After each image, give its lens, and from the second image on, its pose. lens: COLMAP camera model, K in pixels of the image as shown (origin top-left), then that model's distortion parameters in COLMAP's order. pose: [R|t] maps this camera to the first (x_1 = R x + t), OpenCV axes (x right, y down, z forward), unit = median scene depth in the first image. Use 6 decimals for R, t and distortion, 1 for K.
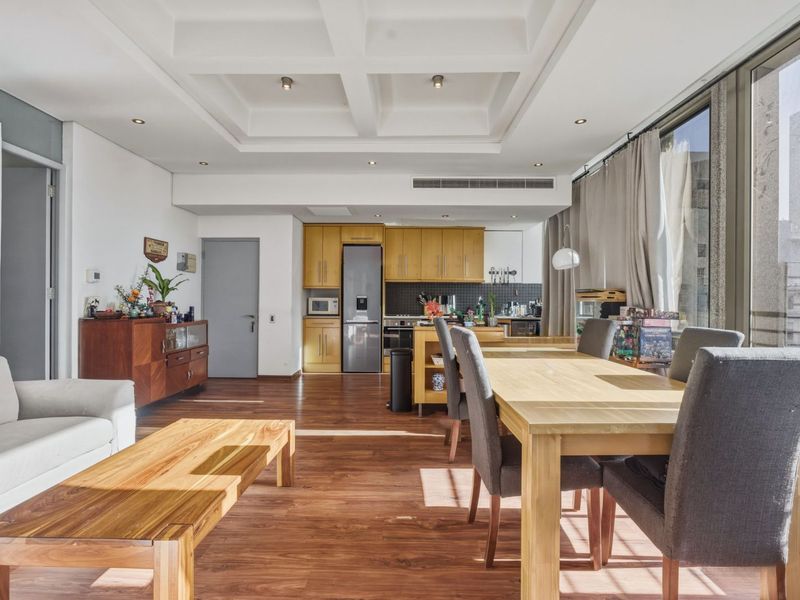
lens RADIAL K [[409.5, 0, 399.2], [0, 409.5, 301.0], [0, 0, 1]] dist [-0.002151, -0.000706]
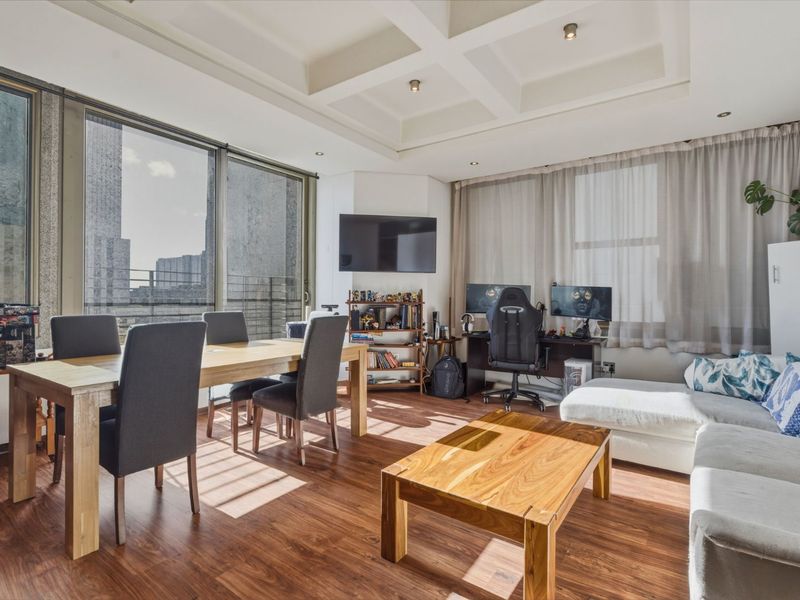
lens RADIAL K [[409.5, 0, 397.3], [0, 409.5, 302.8], [0, 0, 1]] dist [-0.002151, -0.000706]
pose [[-0.825230, -0.001604, 0.564795, -0.832505], [-0.005174, 0.999975, -0.004721, 0.012026], [-0.564774, -0.006818, -0.825218, 1.934211]]
